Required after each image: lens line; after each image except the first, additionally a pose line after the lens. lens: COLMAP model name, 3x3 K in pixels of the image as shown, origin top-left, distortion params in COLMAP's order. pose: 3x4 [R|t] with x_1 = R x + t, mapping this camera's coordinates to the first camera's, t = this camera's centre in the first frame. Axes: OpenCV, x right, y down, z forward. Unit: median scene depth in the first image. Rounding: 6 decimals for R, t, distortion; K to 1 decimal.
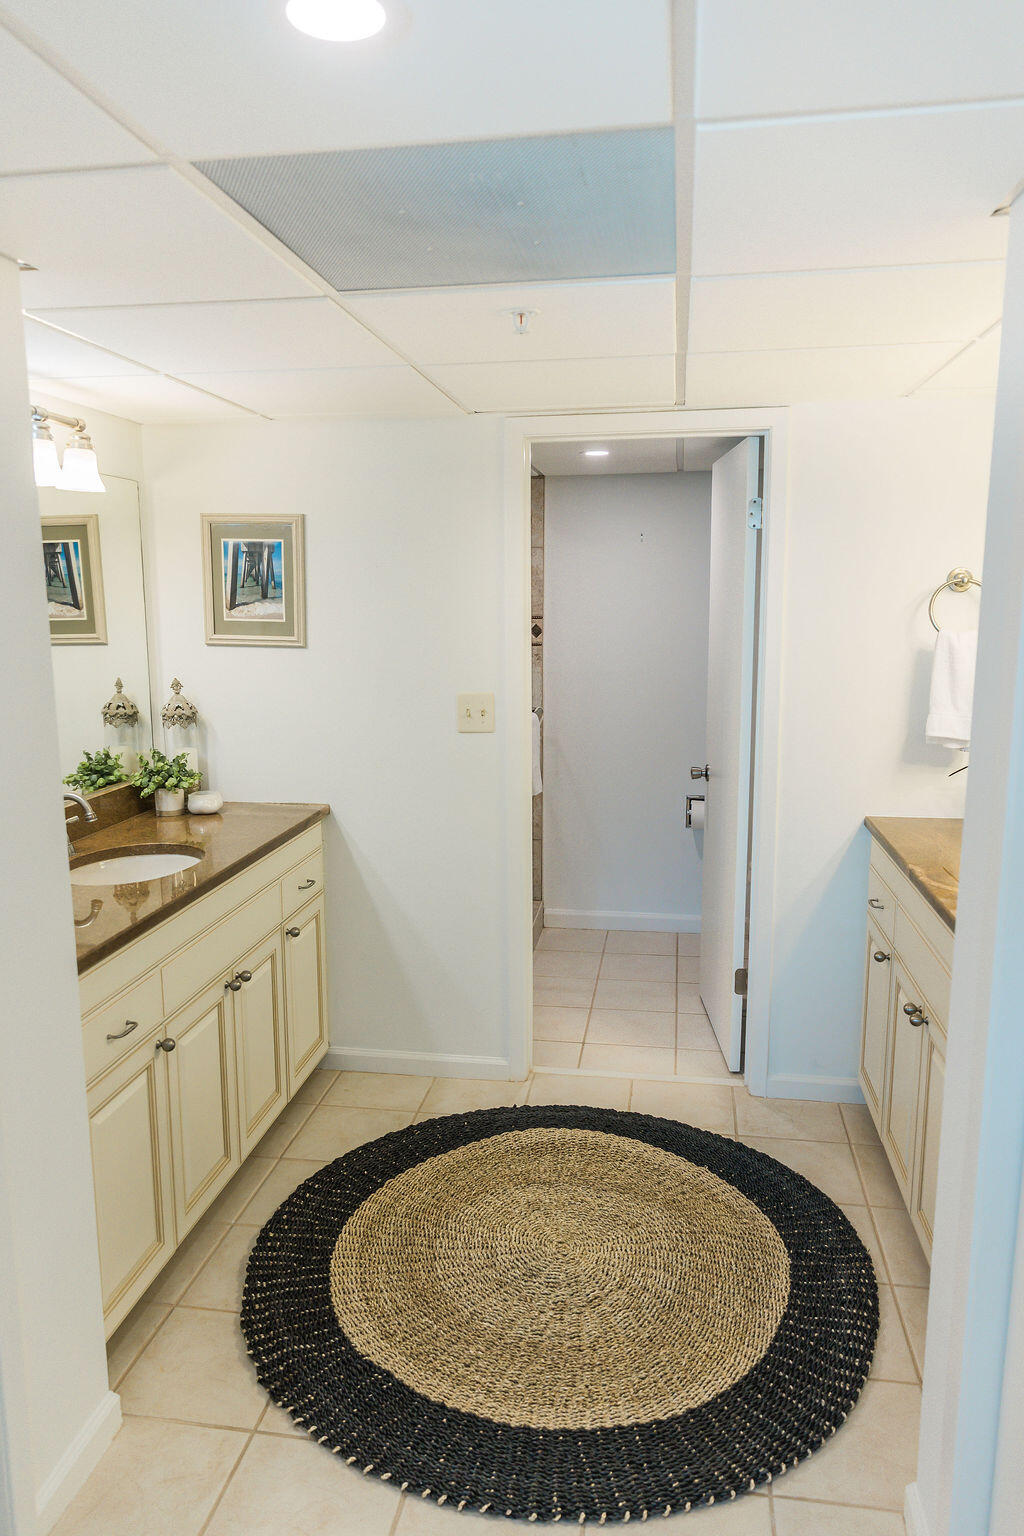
lens RADIAL K [[1049.7, 0, 512.0], [0, 1049.7, 768.0], [0, 0, 1]] dist [0.016380, 0.000245]
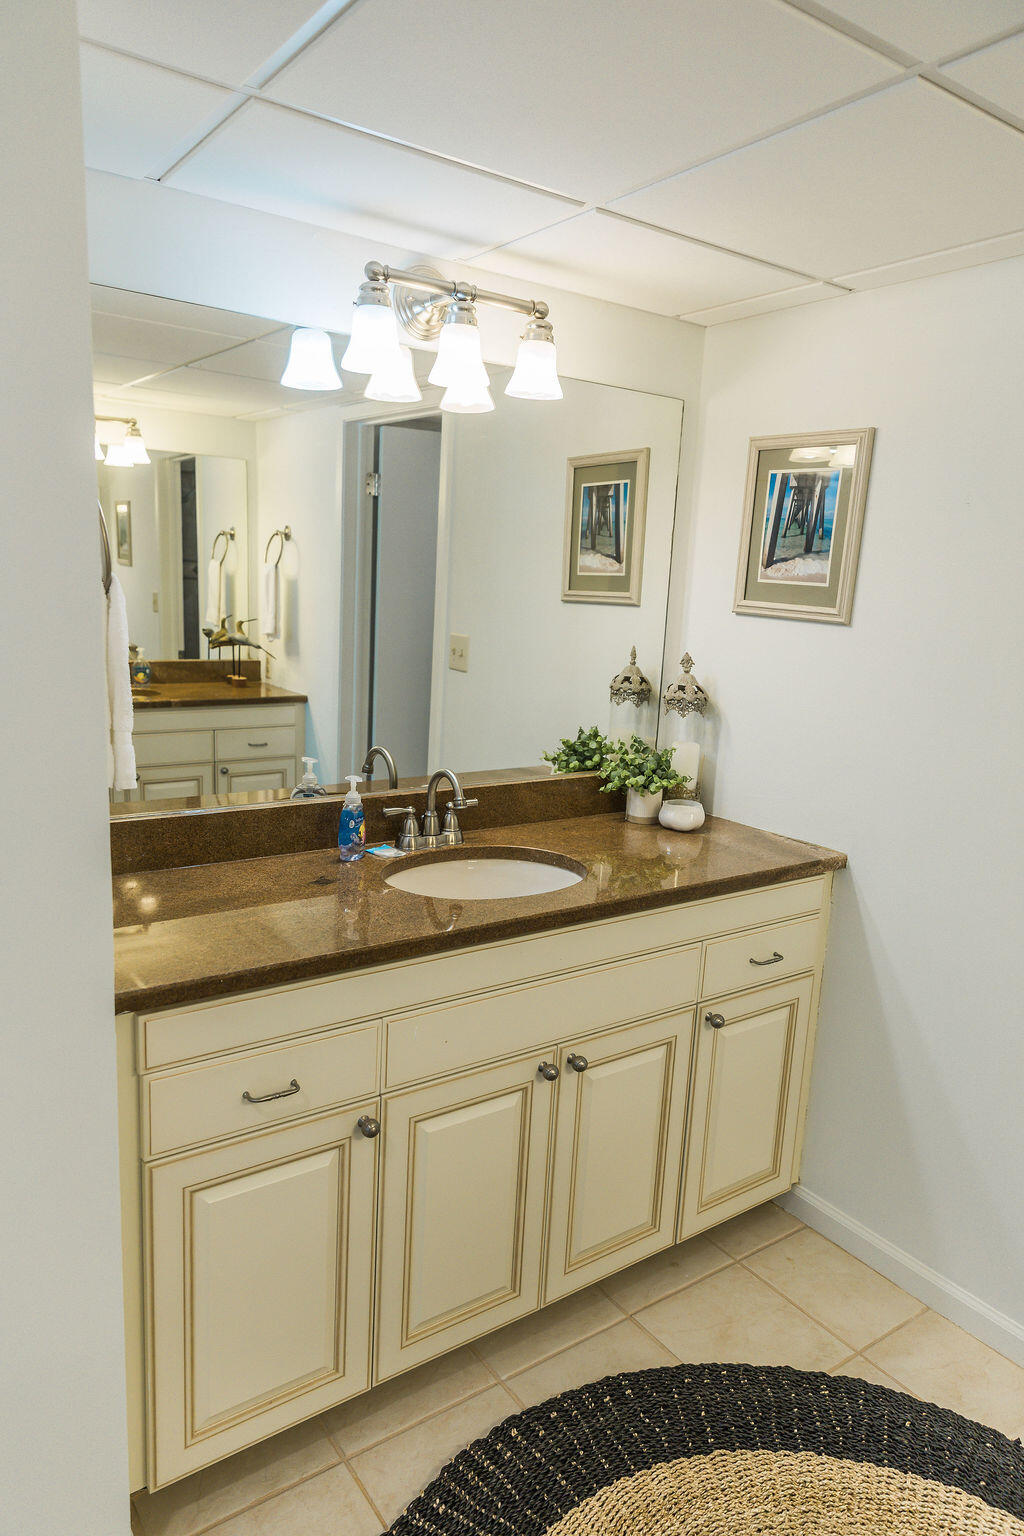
lens RADIAL K [[1010.8, 0, 509.2], [0, 1010.8, 772.9], [0, 0, 1]] dist [0.002070, 0.003972]
pose [[0.700657, 0.173702, -0.692031, 0.124560], [-0.167962, 0.982810, 0.076633, -0.032736], [0.693447, 0.062541, 0.717788, 0.375372]]
